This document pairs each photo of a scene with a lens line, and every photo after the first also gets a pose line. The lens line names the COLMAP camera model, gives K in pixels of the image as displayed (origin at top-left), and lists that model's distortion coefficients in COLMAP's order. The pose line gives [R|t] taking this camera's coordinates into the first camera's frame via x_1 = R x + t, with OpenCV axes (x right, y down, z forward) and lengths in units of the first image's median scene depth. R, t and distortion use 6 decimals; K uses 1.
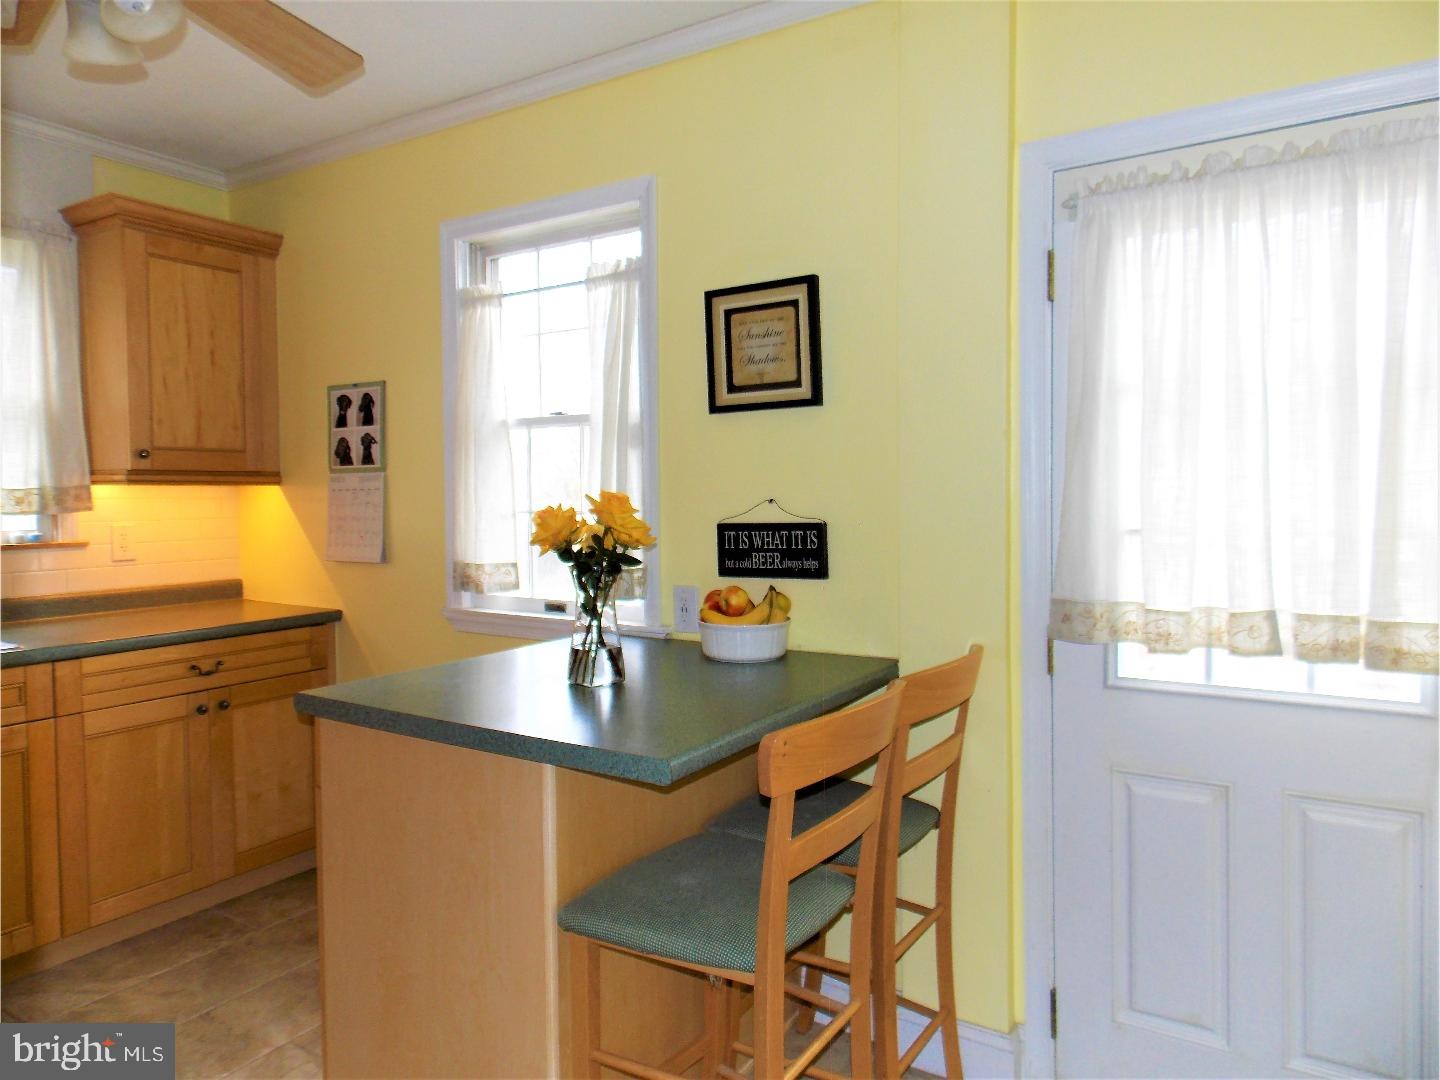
lens RADIAL K [[957.9, 0, 728.7], [0, 957.9, 536.7], [0, 0, 1]] dist [0.019072, -0.011972]
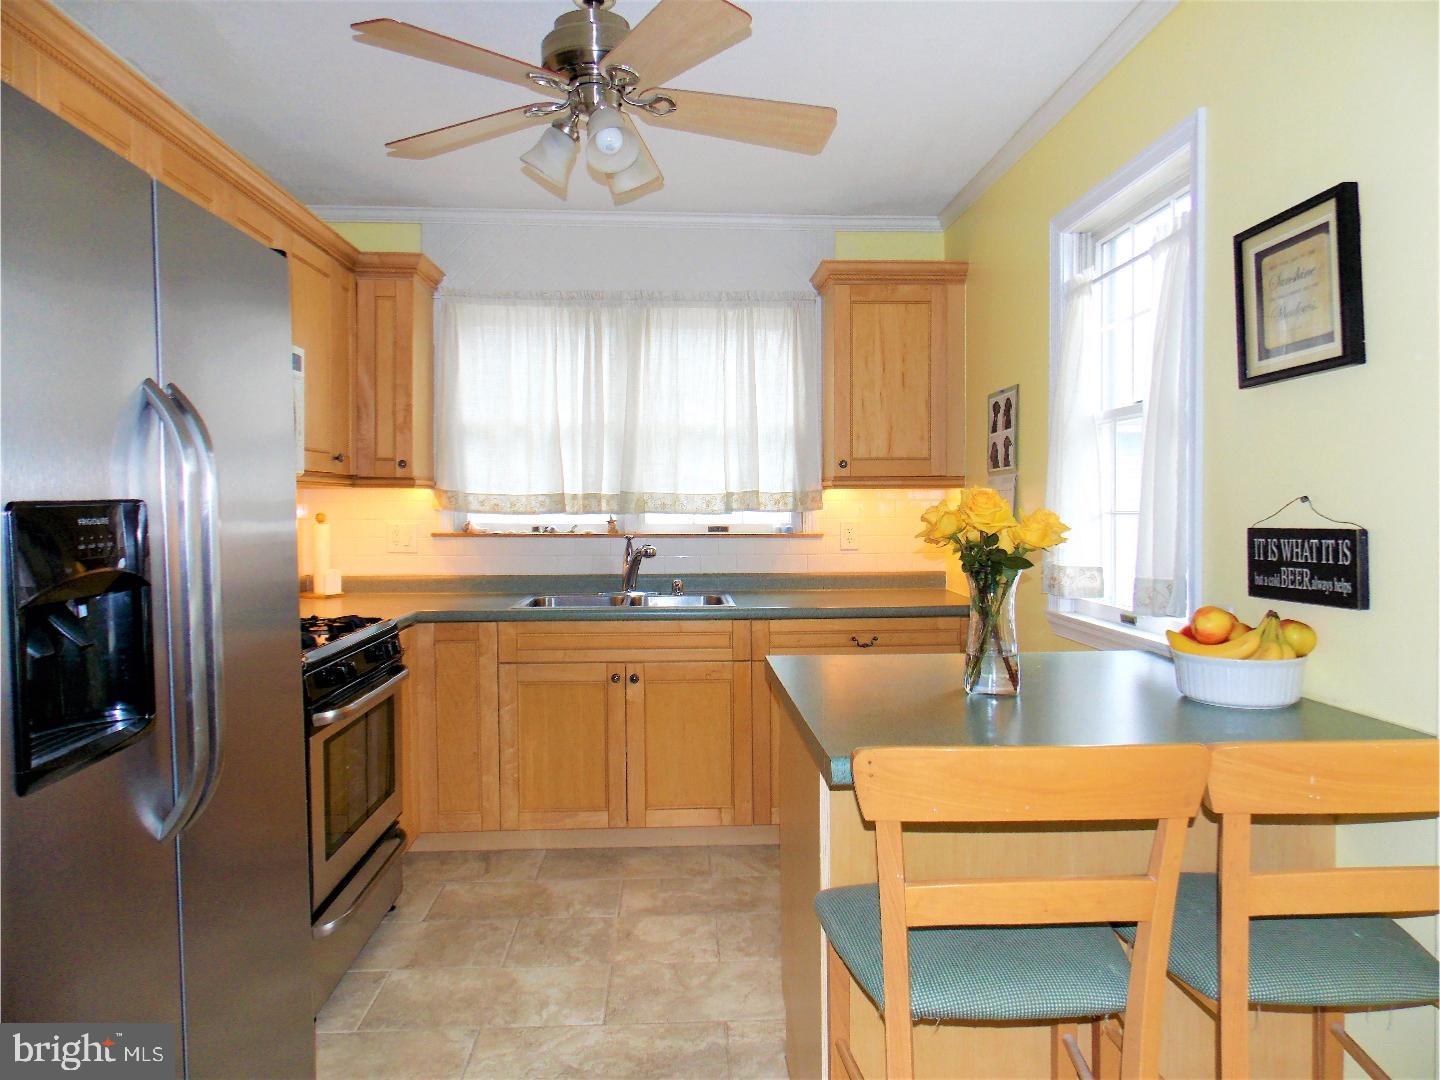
lens RADIAL K [[957.9, 0, 723.7], [0, 957.9, 538.9], [0, 0, 1]] dist [0.019072, -0.011972]
pose [[0.576165, 0.030305, -0.816771, 0.332627], [-0.032021, 0.999382, 0.014493, -0.002029], [0.816706, 0.017803, 0.576779, 0.168110]]
